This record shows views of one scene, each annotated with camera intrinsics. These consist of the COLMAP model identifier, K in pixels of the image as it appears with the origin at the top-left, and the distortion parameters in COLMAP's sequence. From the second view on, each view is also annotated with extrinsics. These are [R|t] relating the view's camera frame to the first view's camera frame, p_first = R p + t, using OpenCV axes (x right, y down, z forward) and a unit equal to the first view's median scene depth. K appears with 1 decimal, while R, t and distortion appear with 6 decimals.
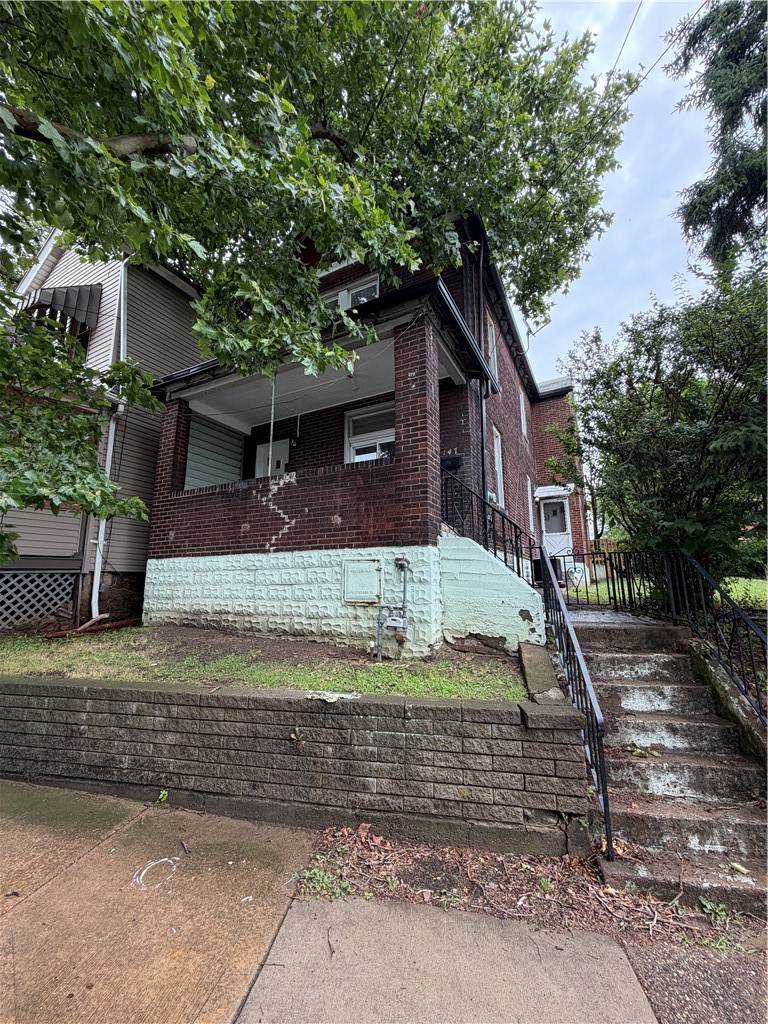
lens RADIAL K [[406.7, 0, 382.5], [0, 406.7, 512.4], [0, 0, 1]] dist [-0.004411, 0.000714]
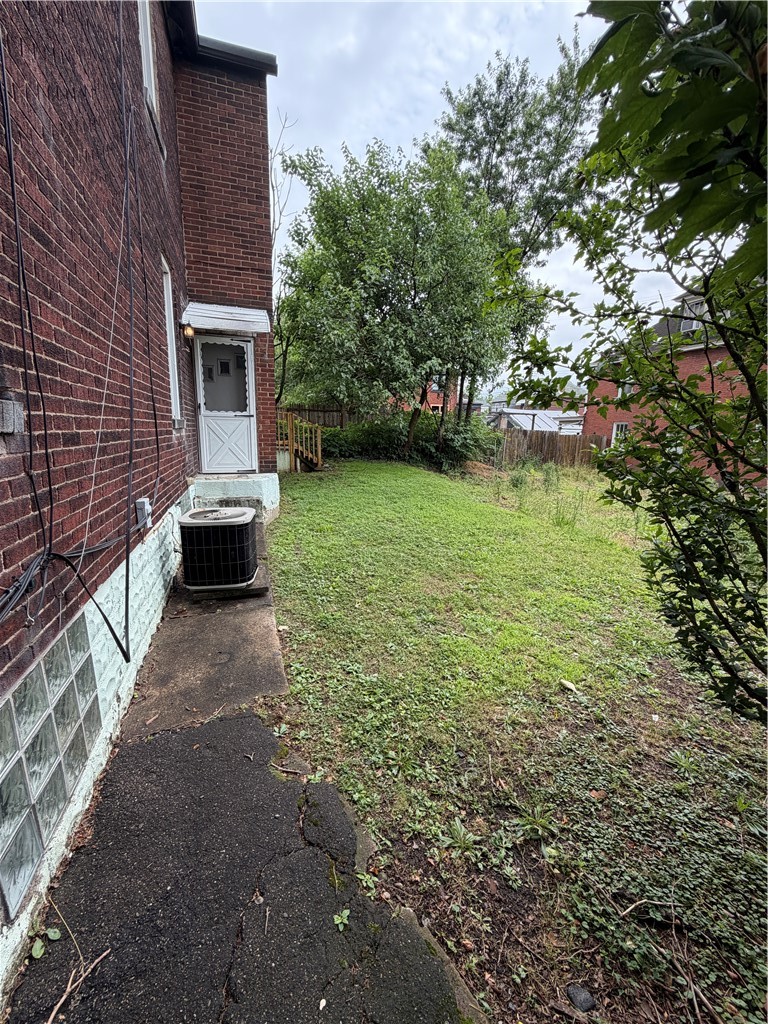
lens RADIAL K [[406.7, 0, 380.1], [0, 406.7, 514.7], [0, 0, 1]] dist [-0.004411, 0.000714]
pose [[0.696916, -0.125345, 0.706114, 0.190809], [-0.158628, 0.933276, 0.322231, -0.021744], [-0.699389, -0.336578, 0.630531, 0.512405]]
